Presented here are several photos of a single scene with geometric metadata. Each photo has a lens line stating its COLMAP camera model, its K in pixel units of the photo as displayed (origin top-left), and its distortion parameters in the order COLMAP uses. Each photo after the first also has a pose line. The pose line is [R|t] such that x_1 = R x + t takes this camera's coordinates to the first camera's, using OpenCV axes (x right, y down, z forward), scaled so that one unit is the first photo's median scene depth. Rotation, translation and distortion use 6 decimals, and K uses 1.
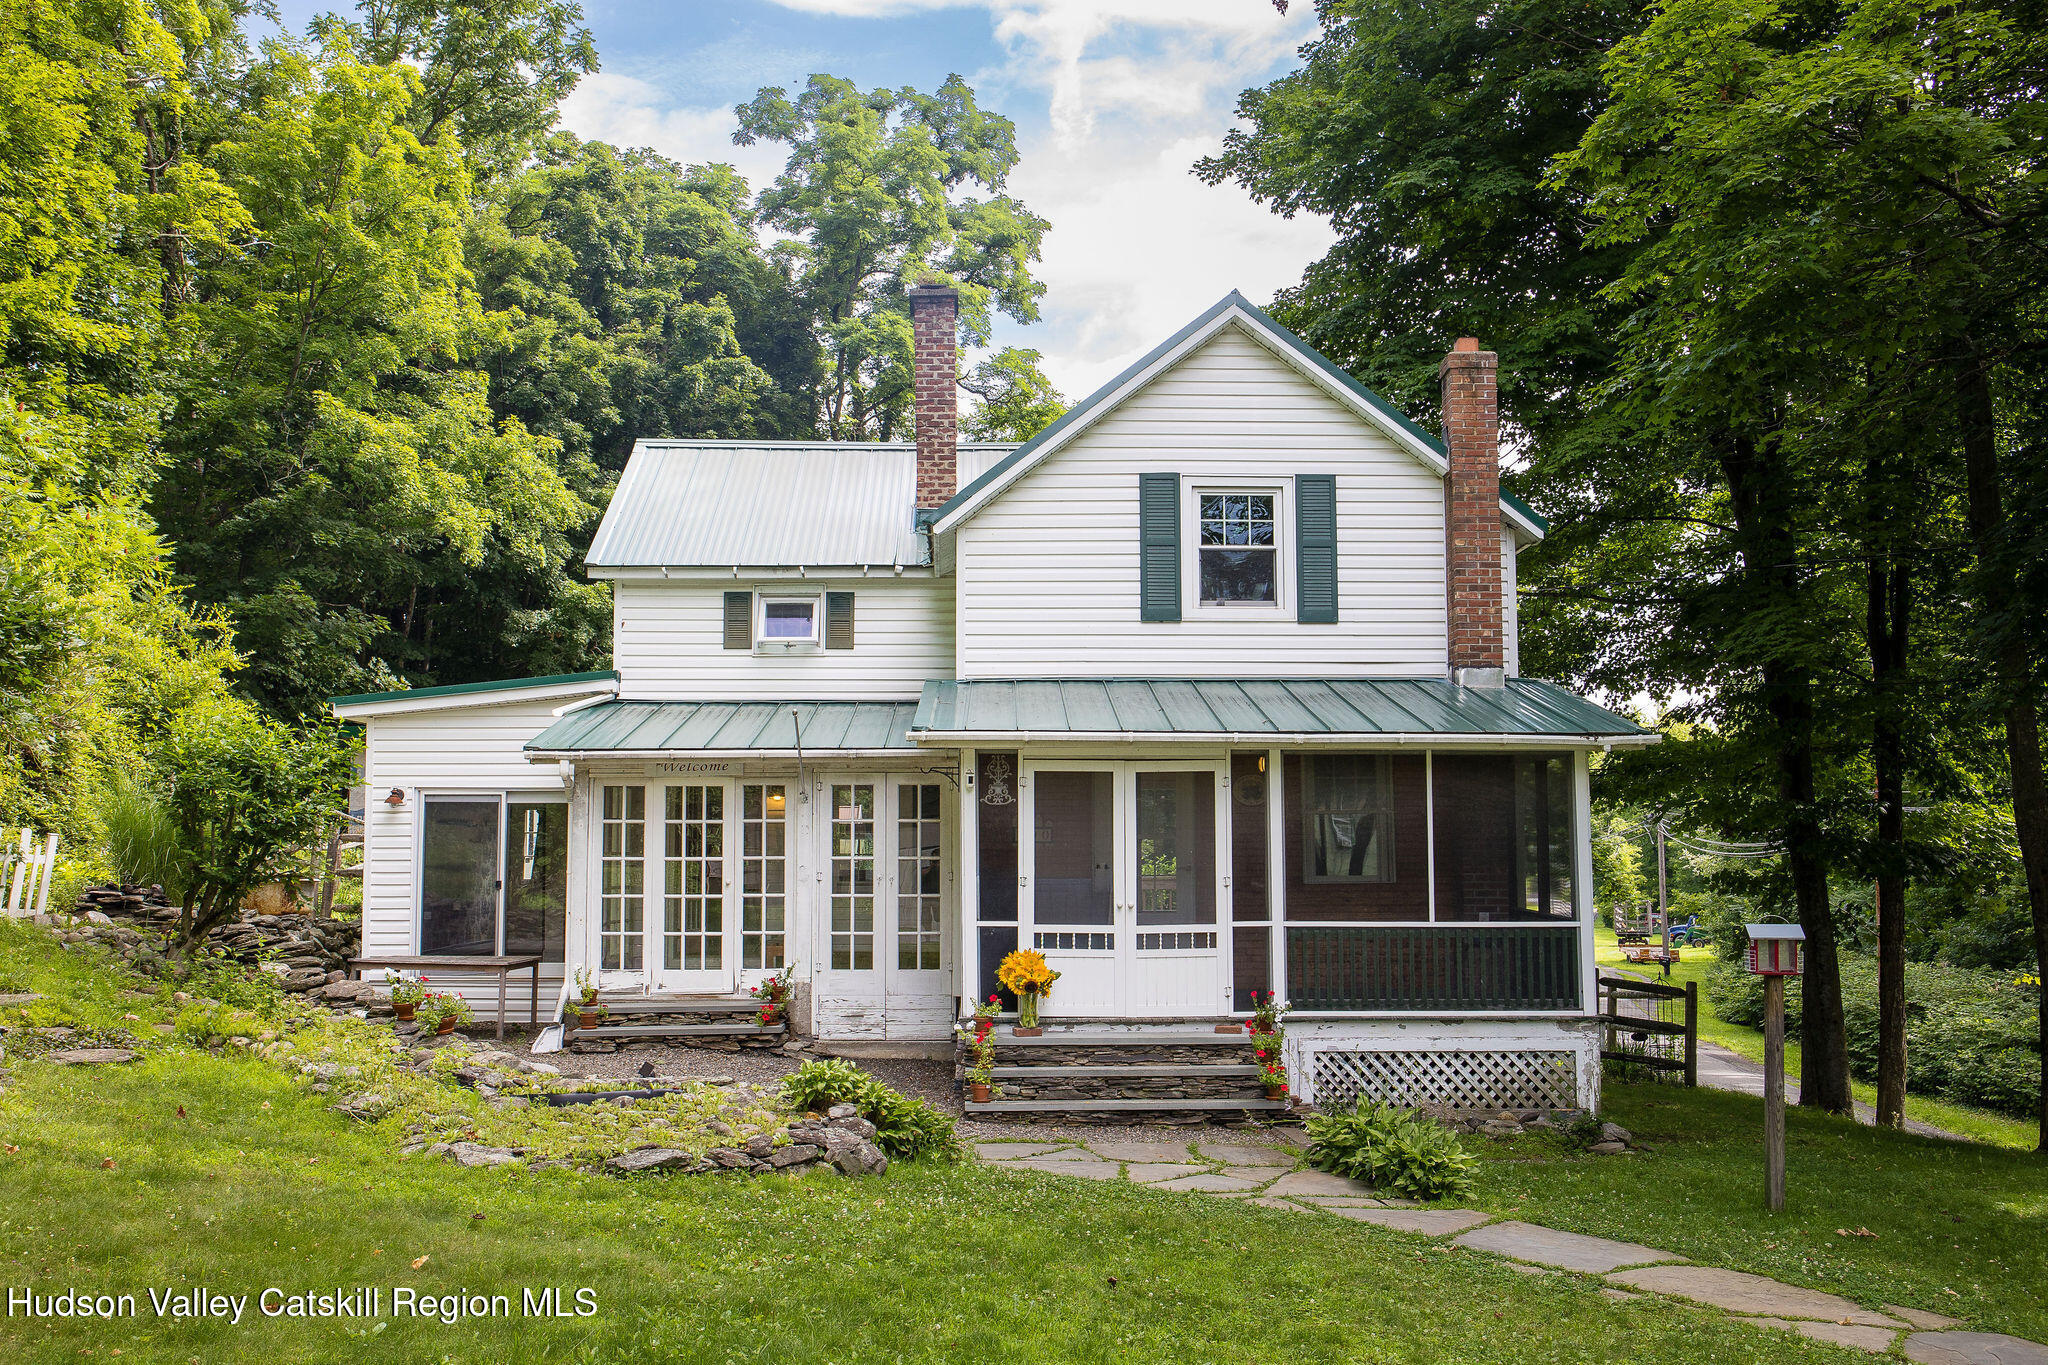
lens RADIAL K [[1919.4, 0, 1024.0], [0, 1919.4, 682.5], [0, 0, 1]] dist [-0.028759, -0.000716]
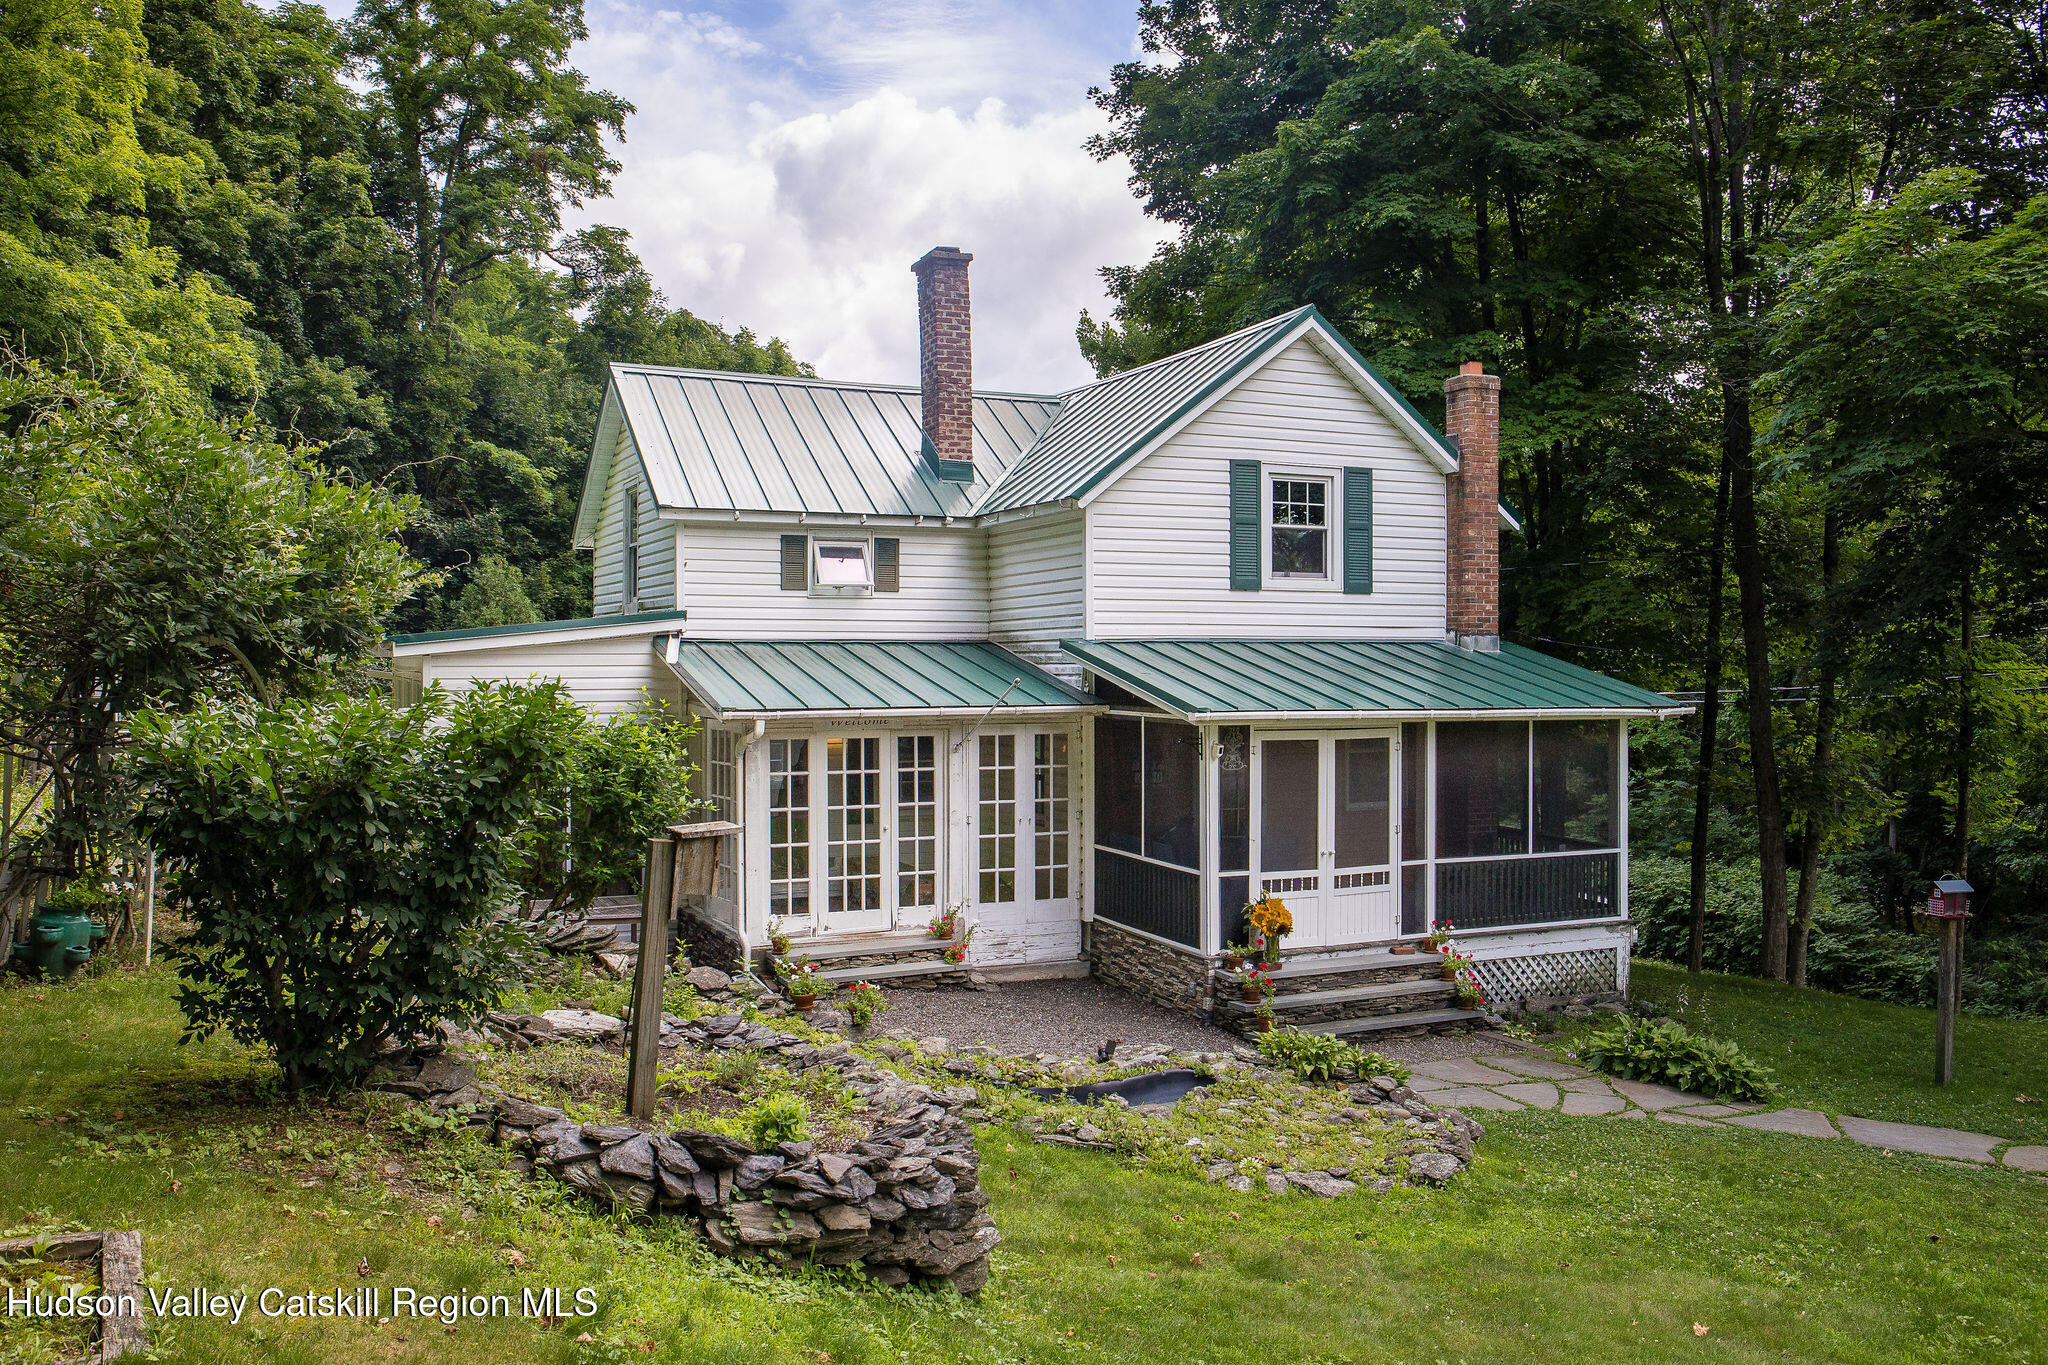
lens RADIAL K [[1681.8, 0, 1059.7], [0, 1681.8, 679.7], [0, 0, 1]] dist [-0.028944, 0.004573]
pose [[0.911336, -0.004344, 0.411640, -0.455721], [-0.038585, 0.994641, 0.095922, -0.072041], [-0.409850, -0.103300, 0.906285, 0.122620]]
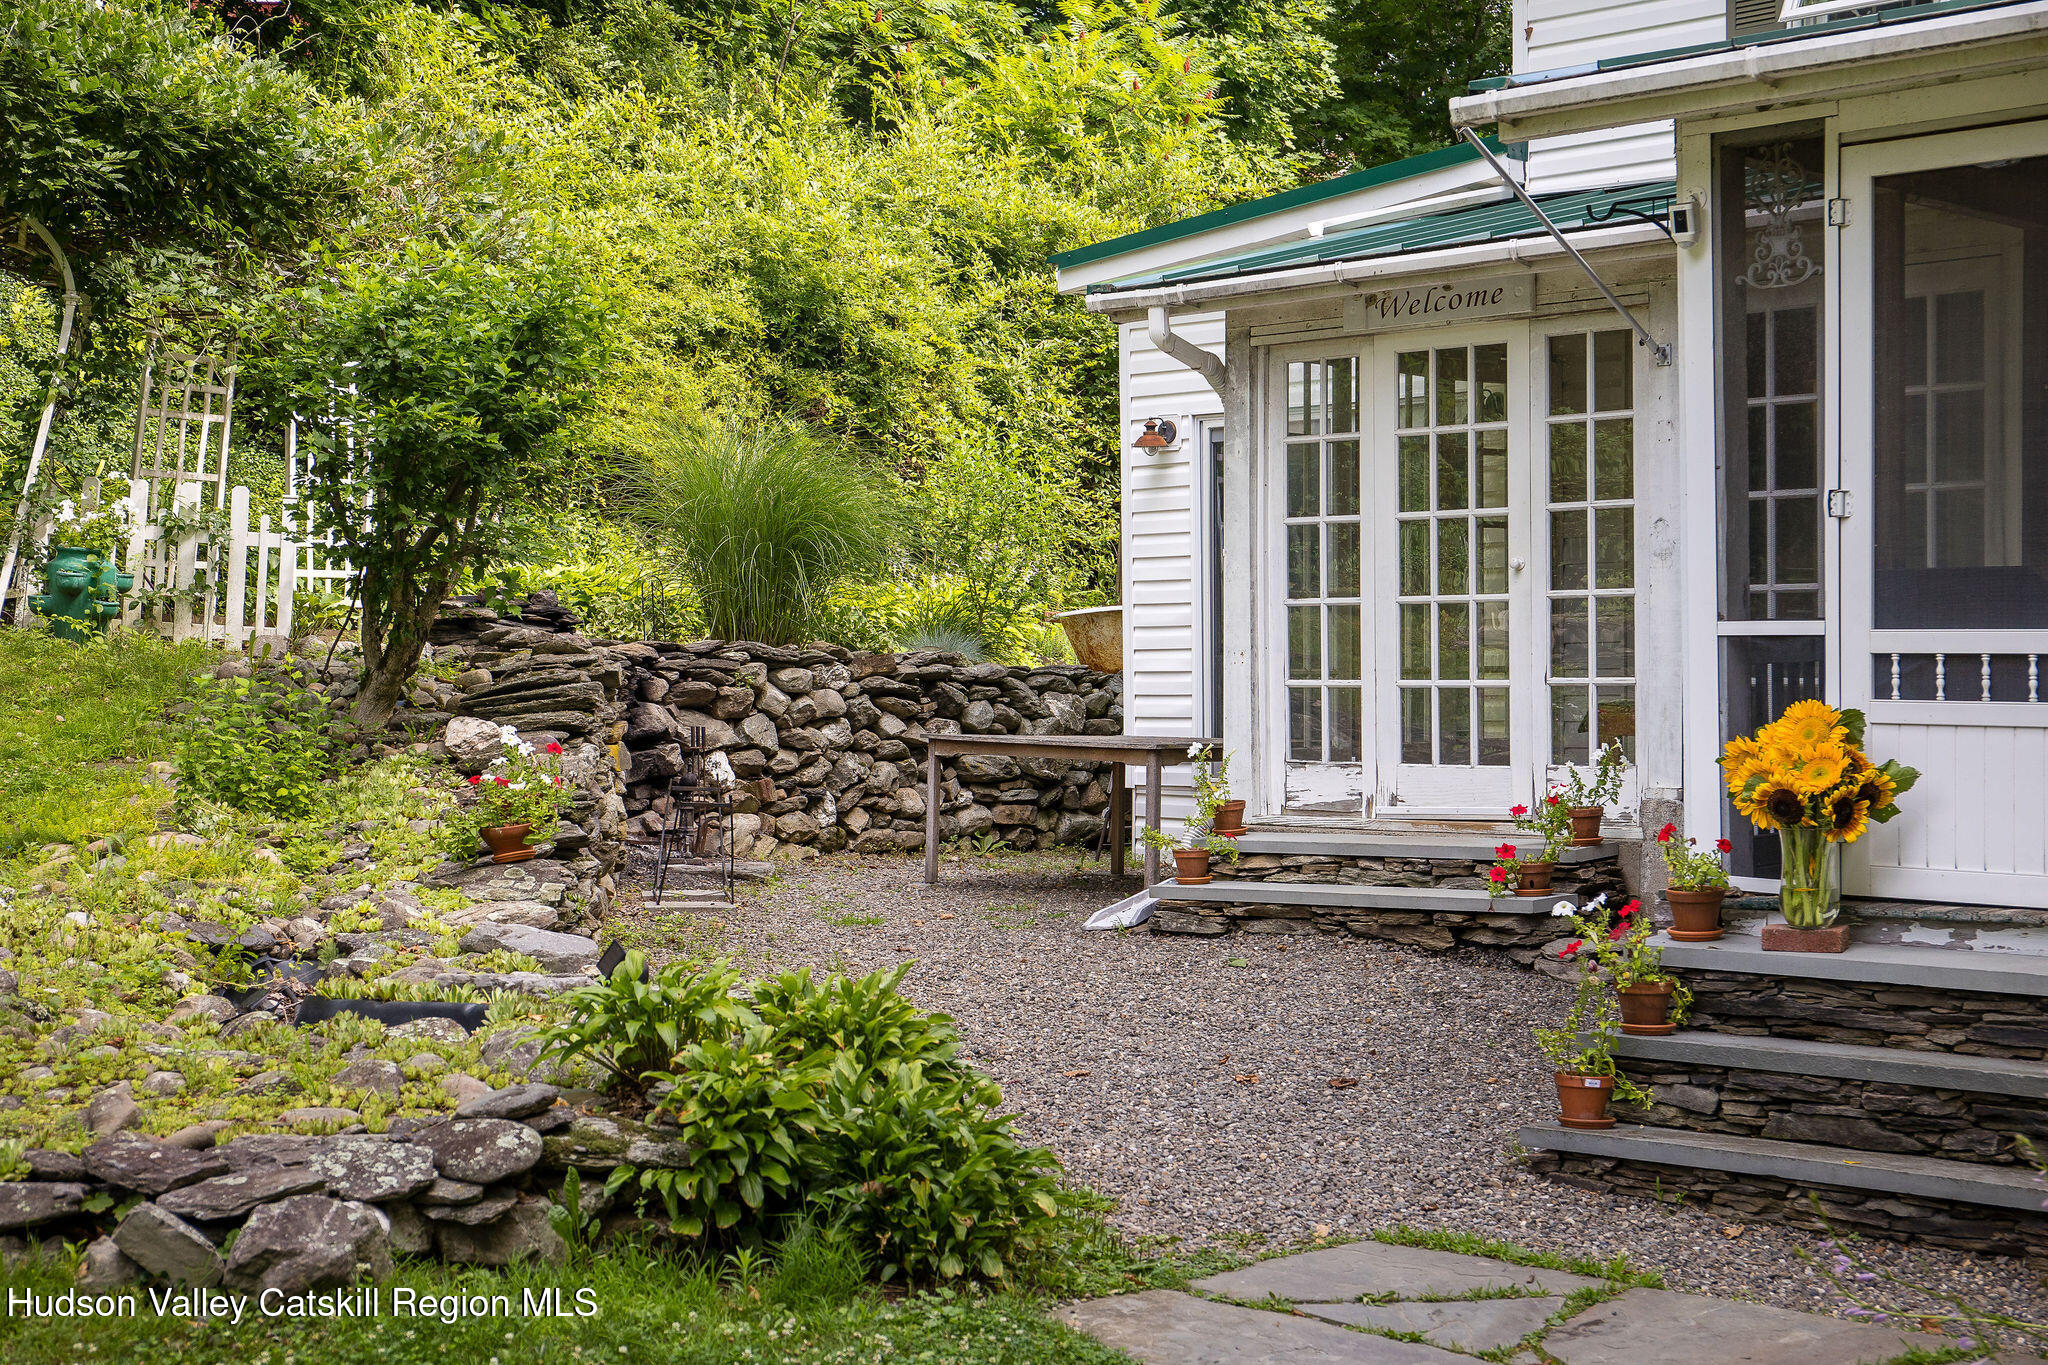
lens RADIAL K [[2925.8, 0, 1024.0], [0, 2925.8, 682.5], [0, 0, 1]] dist [0.031172, 0.056737]
pose [[0.718811, 0.001332, -0.695204, 0.225308], [0.067119, 0.995194, 0.071306, 0.076996], [0.691958, -0.097917, 0.715267, 0.455772]]
